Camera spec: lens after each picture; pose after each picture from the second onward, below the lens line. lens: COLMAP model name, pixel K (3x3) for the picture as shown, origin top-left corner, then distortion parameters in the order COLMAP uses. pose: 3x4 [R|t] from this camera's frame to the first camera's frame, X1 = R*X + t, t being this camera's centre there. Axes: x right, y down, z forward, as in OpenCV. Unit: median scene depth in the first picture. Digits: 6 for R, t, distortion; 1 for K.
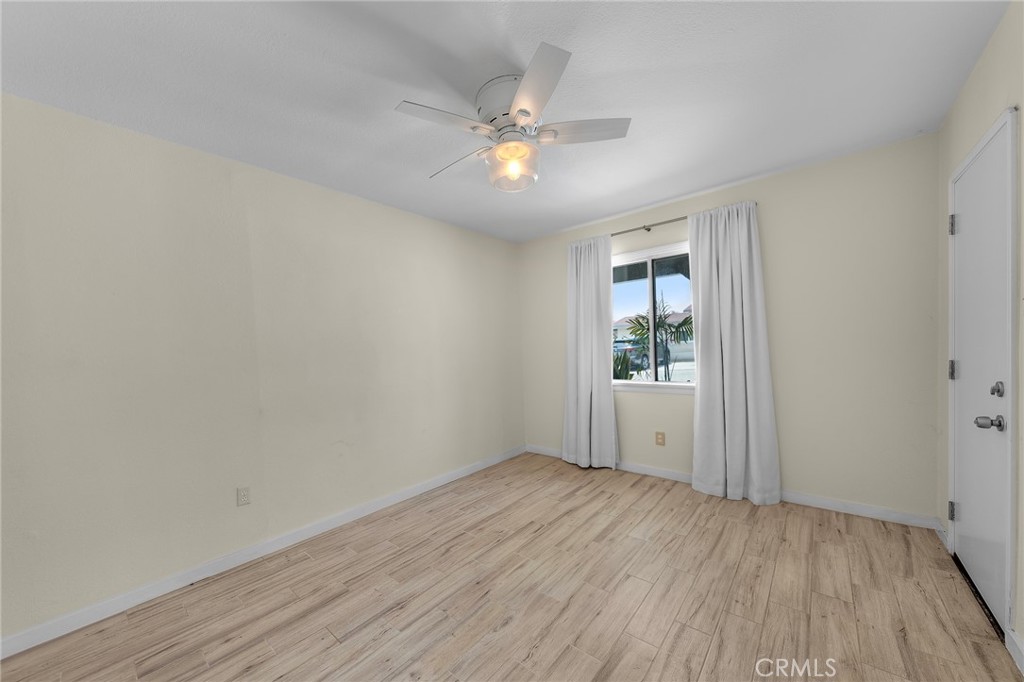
lens RADIAL K [[365.9, 0, 486.4], [0, 365.9, 358.0], [0, 0, 1]] dist [-0.000848, -0.000545]
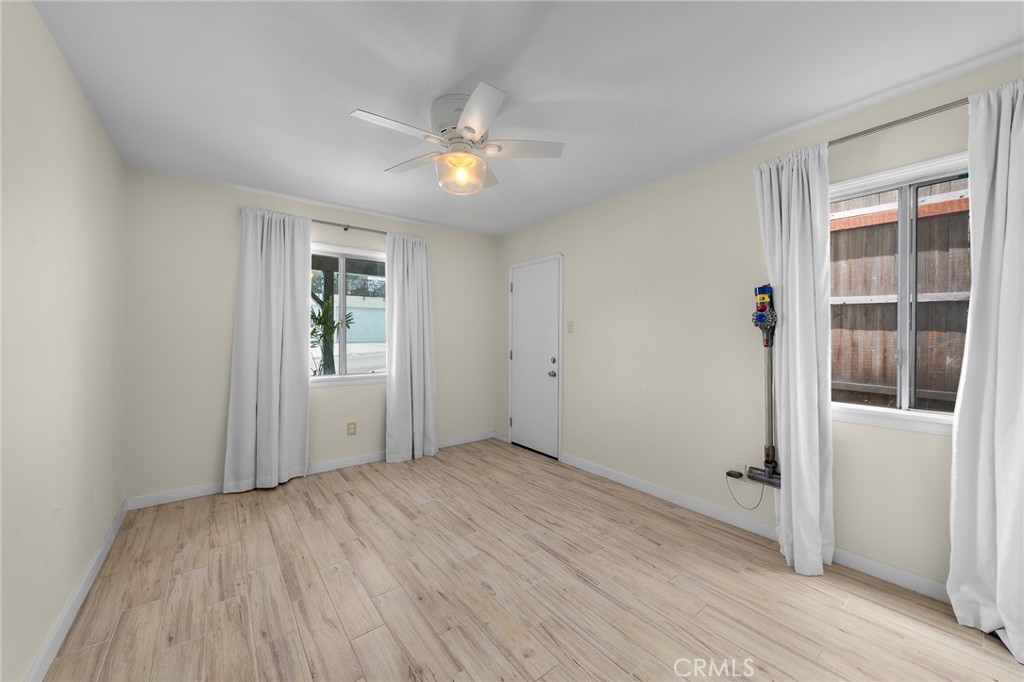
lens RADIAL K [[387.0, 0, 507.3], [0, 387.0, 336.9], [0, 0, 1]] dist [0.003119, -0.000094]
pose [[0.180904, 0.038715, 0.982738, -0.775468], [0.019729, 0.998881, -0.042983, 0.019306], [-0.983303, 0.027165, 0.179938, 0.499817]]
